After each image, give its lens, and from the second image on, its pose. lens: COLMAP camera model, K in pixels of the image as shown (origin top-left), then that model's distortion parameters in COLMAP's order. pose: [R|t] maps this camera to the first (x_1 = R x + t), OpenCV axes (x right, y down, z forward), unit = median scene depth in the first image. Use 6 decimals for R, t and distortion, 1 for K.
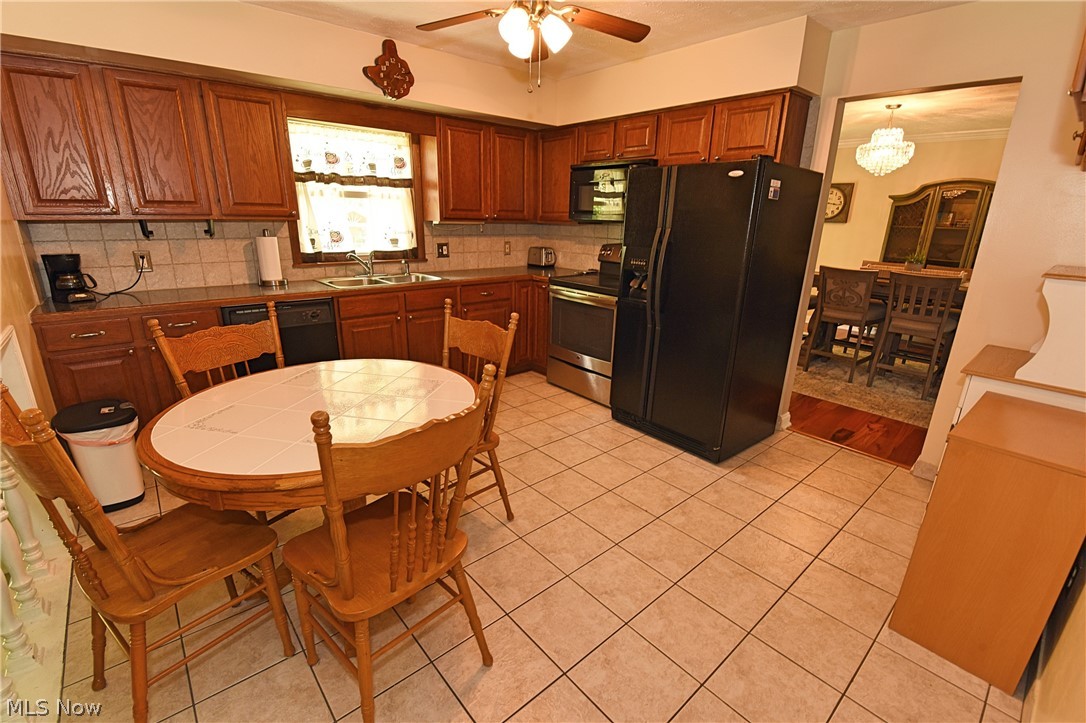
lens RADIAL K [[471.1, 0, 535.9], [0, 471.1, 360.6], [0, 0, 1]] dist [-0.001030, 0.000098]
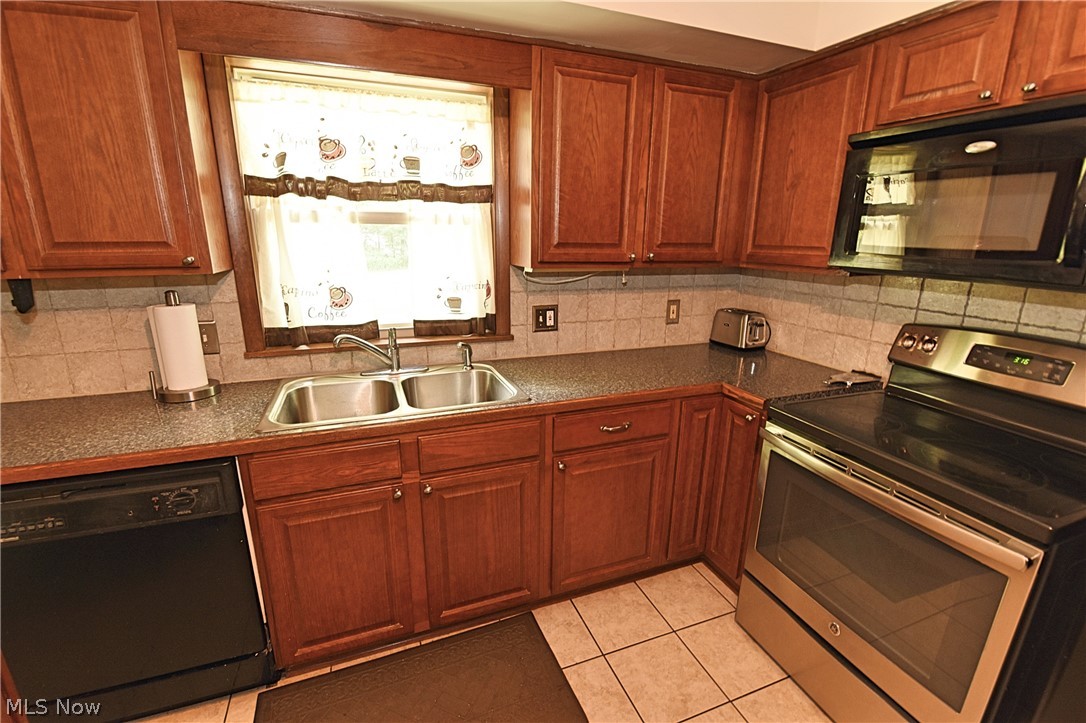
lens RADIAL K [[474.0, 0, 540.4], [0, 474.0, 369.0], [0, 0, 1]] dist [-0.000549, -0.010013]
pose [[0.942265, 0.083918, -0.324183, -0.026789], [-0.091873, 0.995727, -0.009283, -0.182269], [0.322019, 0.038530, 0.945949, 0.524596]]
